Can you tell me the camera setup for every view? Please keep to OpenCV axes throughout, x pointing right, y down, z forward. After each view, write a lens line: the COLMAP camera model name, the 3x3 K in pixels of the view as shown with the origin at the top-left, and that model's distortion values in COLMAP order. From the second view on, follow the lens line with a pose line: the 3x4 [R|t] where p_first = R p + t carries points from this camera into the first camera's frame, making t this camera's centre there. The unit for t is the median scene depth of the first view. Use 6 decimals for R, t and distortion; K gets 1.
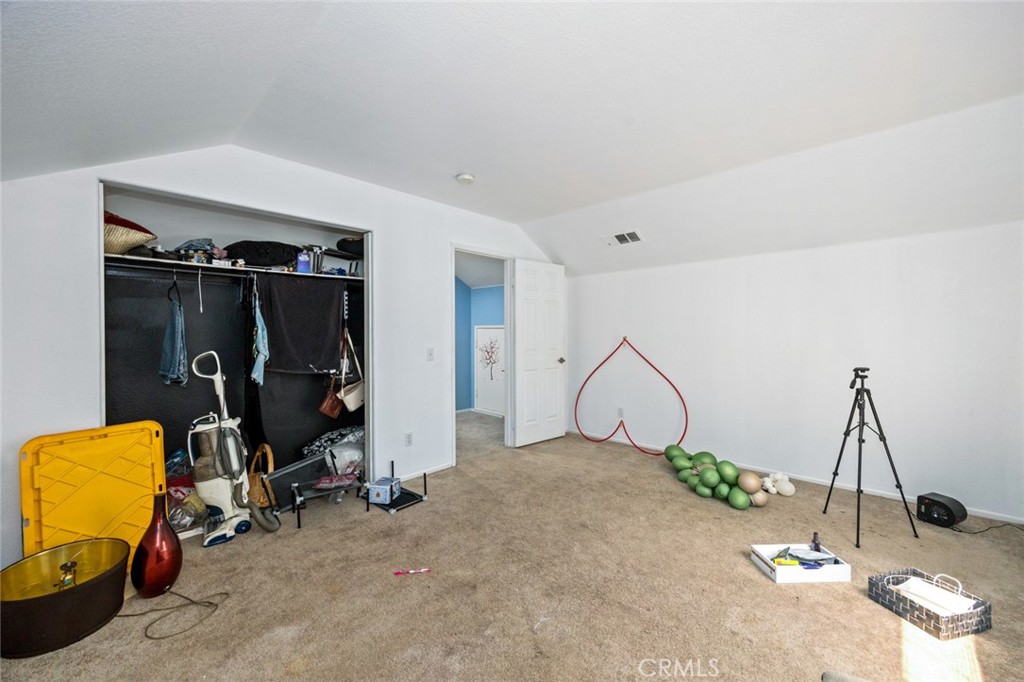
lens RADIAL K [[405.5, 0, 508.9], [0, 405.5, 343.9], [0, 0, 1]] dist [0.015366, 0.000234]
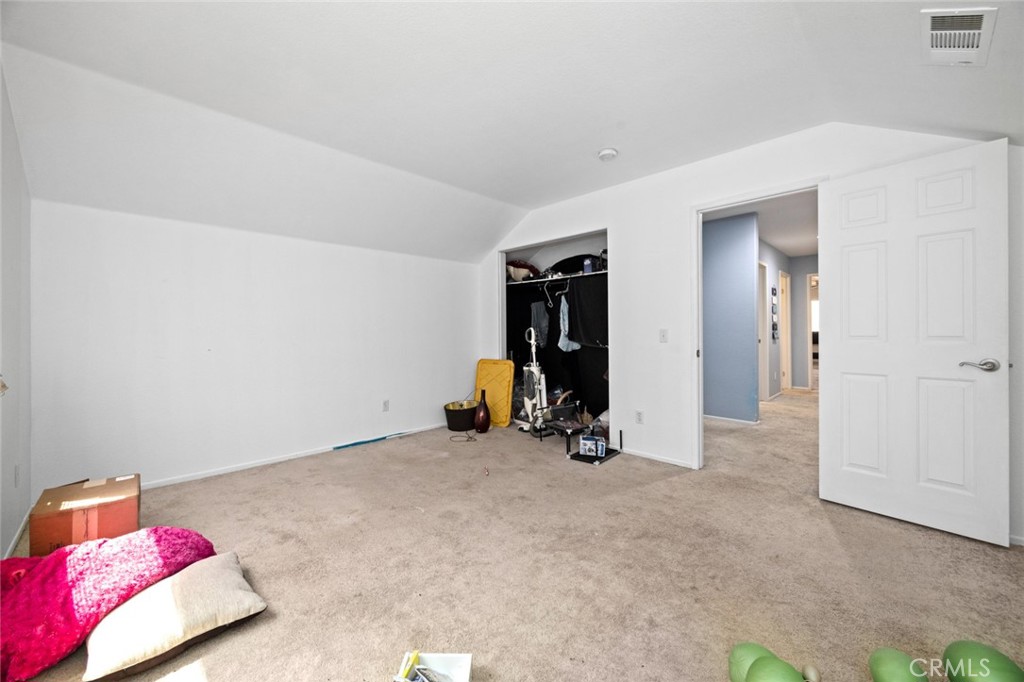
lens RADIAL K [[405.5, 0, 503.3], [0, 405.5, 337.3], [0, 0, 1]] dist [0.015366, 0.000234]
pose [[-0.036740, 0.040867, -0.998489, 0.826888], [0.005977, 0.999155, 0.040675, -0.014061], [0.999307, -0.004474, -0.036953, 0.715537]]
